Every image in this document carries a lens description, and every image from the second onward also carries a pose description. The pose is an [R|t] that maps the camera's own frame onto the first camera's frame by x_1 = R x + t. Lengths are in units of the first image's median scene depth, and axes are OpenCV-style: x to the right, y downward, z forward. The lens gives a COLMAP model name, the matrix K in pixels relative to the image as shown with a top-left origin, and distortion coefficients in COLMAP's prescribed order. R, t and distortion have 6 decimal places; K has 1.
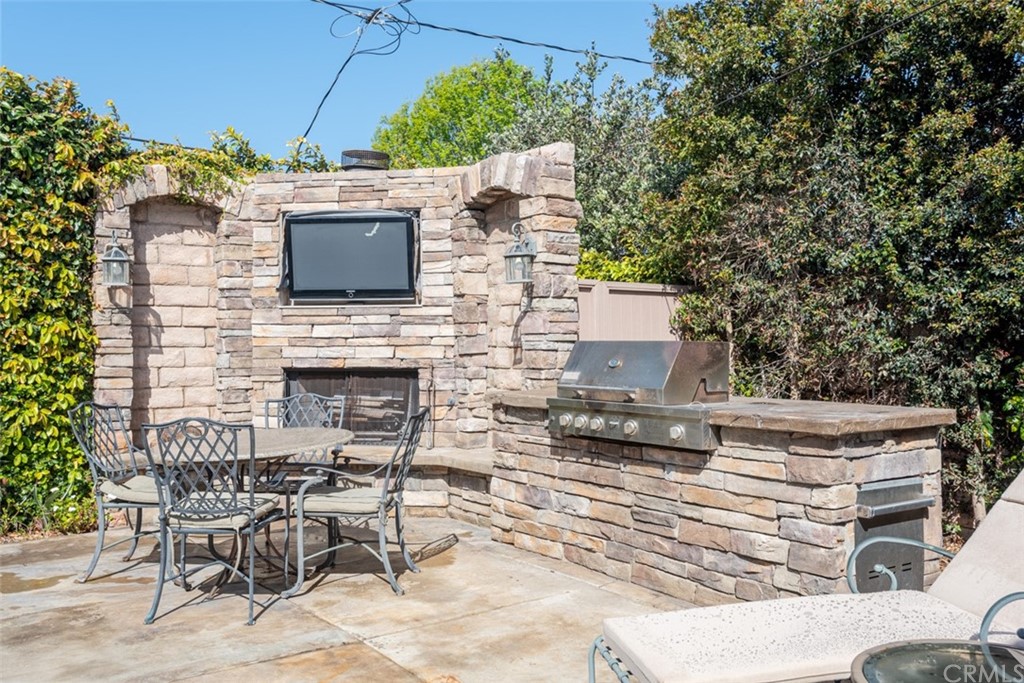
lens RADIAL K [[881.8, 0, 509.9], [0, 881.8, 341.4], [0, 0, 1]] dist [0.044332, -0.007630]
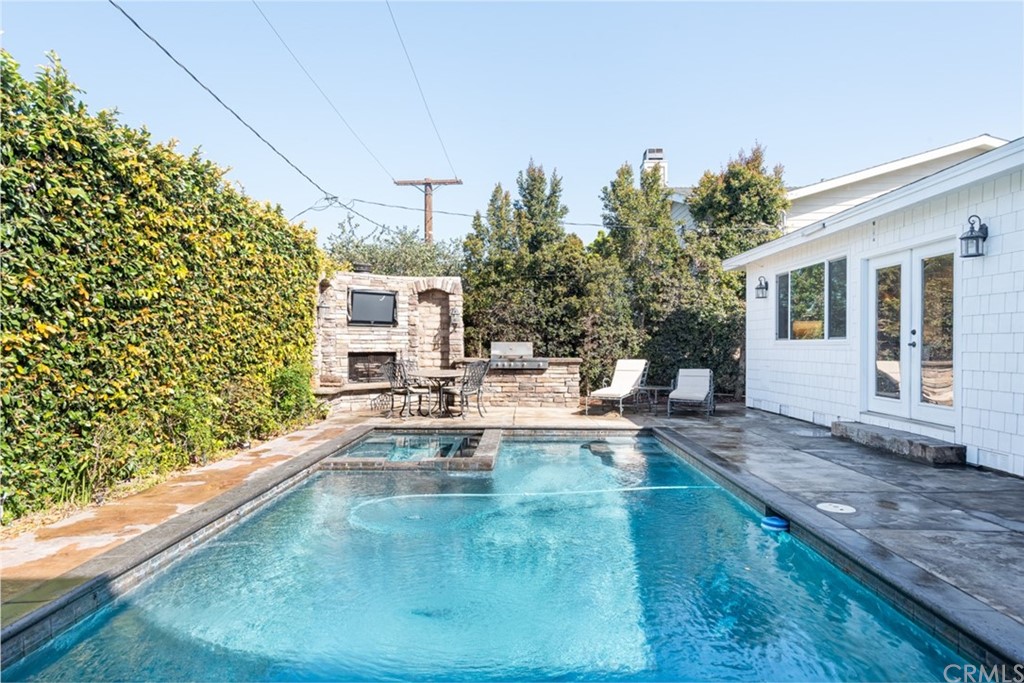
lens RADIAL K [[741.2, 0, 515.2], [0, 741.2, 342.1], [0, 0, 1]] dist [0.016750, -0.024910]
pose [[0.588285, 0.008745, 0.808606, -1.753774], [-0.003952, 0.999961, -0.007940, 0.017589], [-0.808644, 0.001475, 0.588296, -0.607711]]
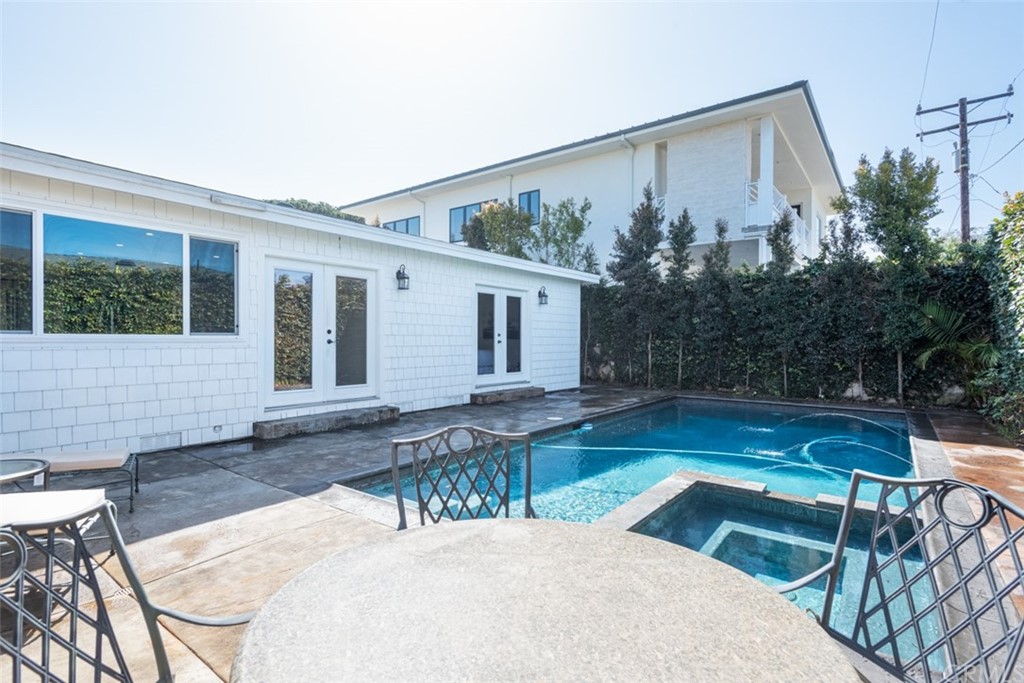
lens RADIAL K [[494.2, 0, 507.6], [0, 494.2, 341.6], [0, 0, 1]] dist [0.006569, -0.000273]
pose [[-0.956299, 0.000902, -0.292388, -0.187115], [-0.000320, 0.999991, 0.004131, 0.002811], [0.292390, 0.004044, -0.956291, 0.895228]]
